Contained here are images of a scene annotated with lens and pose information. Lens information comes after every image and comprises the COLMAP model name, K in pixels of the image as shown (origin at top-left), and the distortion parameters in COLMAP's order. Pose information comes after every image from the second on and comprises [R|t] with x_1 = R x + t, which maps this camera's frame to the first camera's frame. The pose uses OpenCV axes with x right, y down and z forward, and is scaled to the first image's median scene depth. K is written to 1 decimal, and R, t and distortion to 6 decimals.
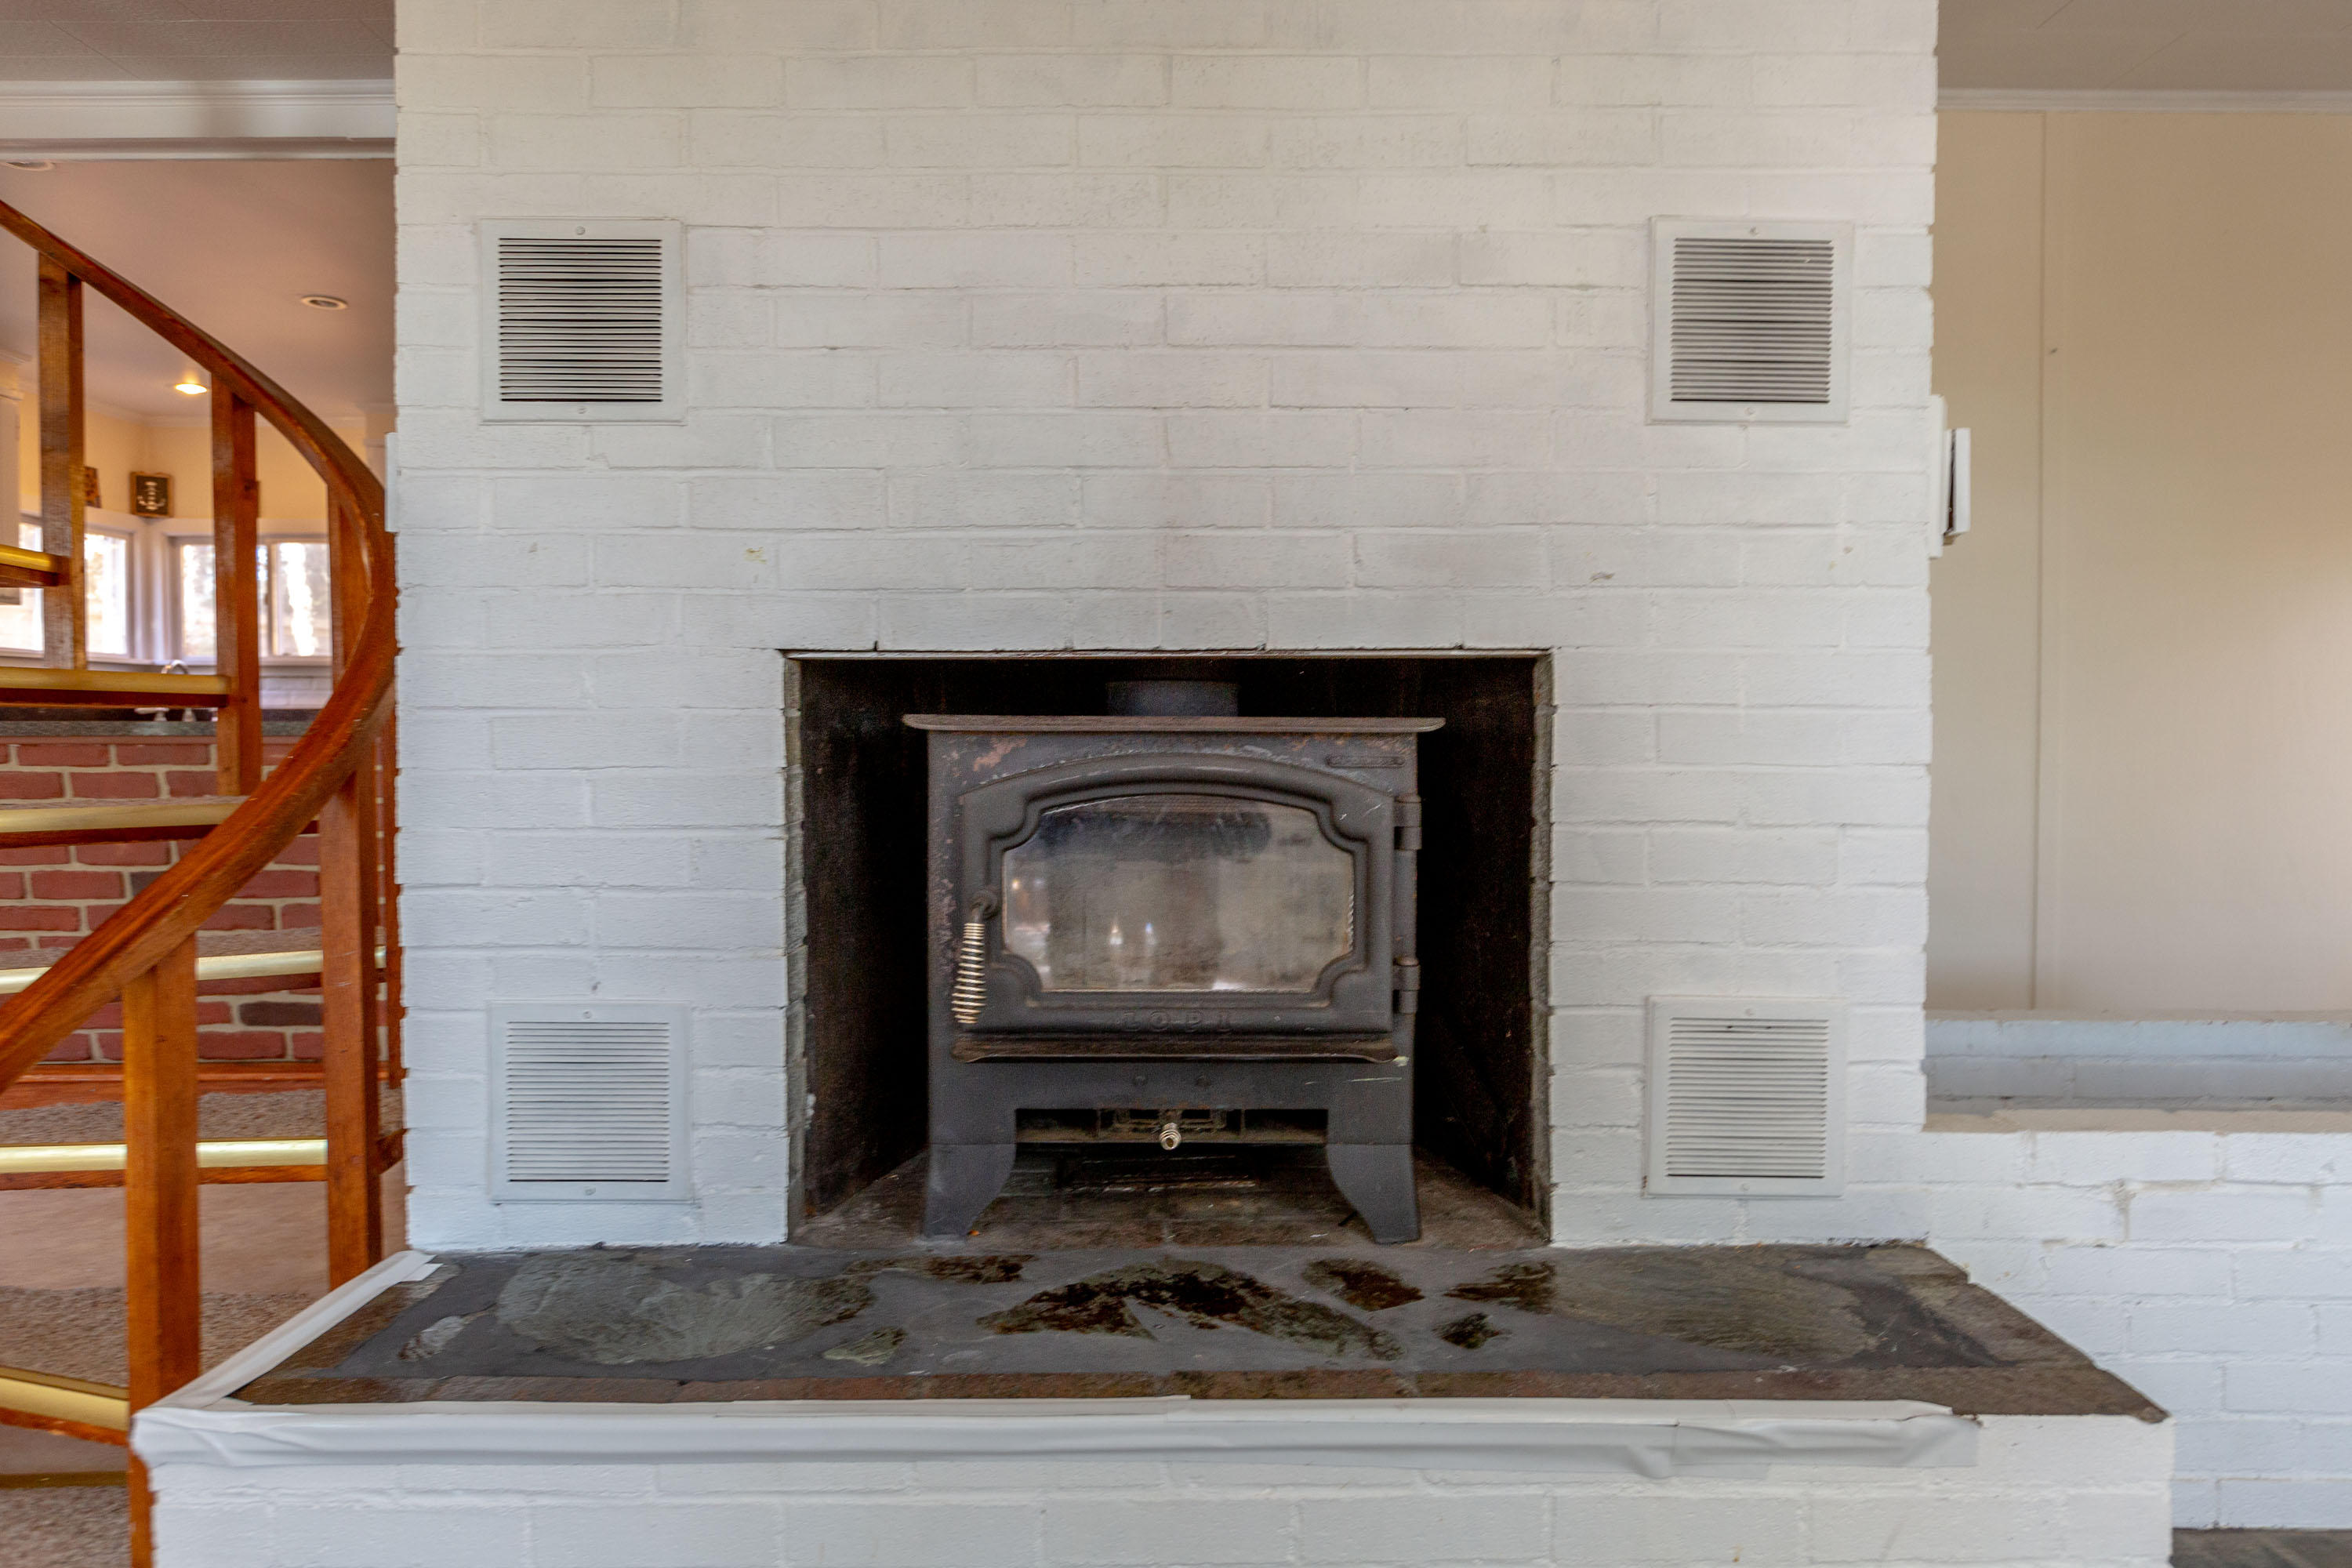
lens RADIAL K [[1484.4, 0, 1179.0], [0, 1484.4, 771.3], [0, 0, 1]] dist [0.002800, -0.007091]
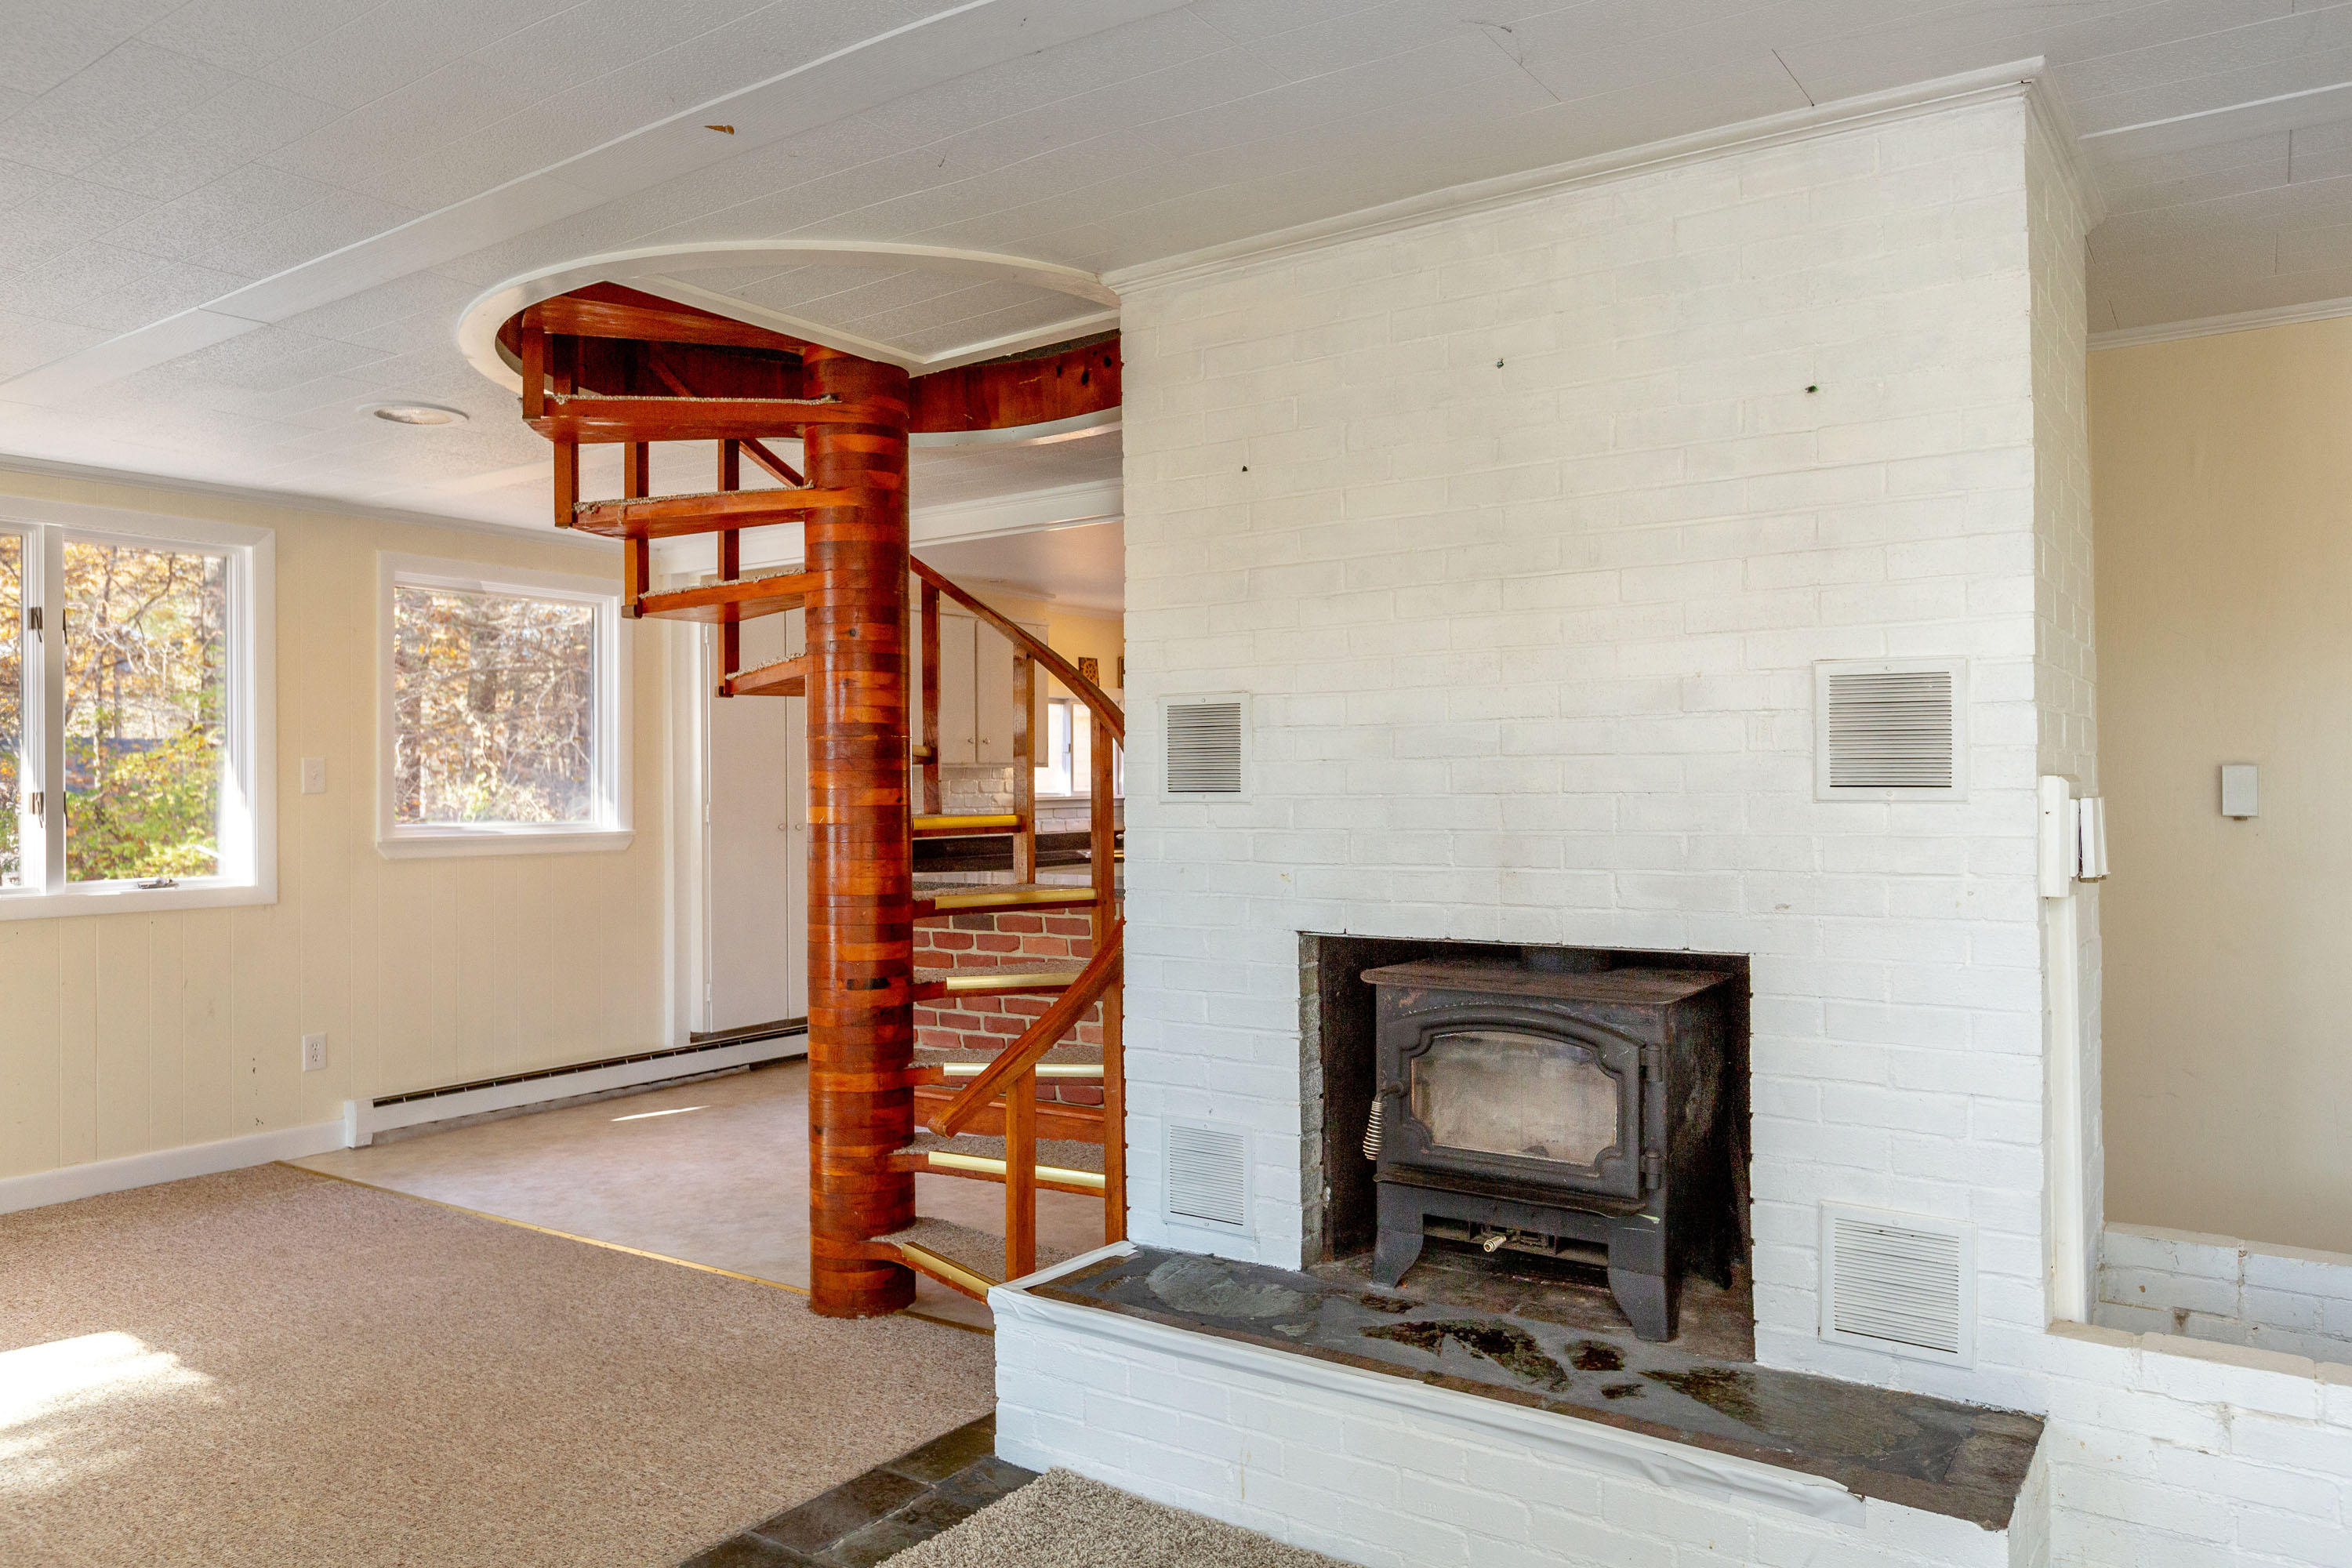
lens RADIAL K [[1584.2, 0, 1180.6], [0, 1584.2, 779.3], [0, 0, 1]] dist [-0.010201, 0.003928]
pose [[0.816753, -0.007754, -0.576935, 0.703837], [-0.009838, 0.999577, -0.027362, -0.209080], [0.576904, 0.028024, 0.816331, -0.619108]]
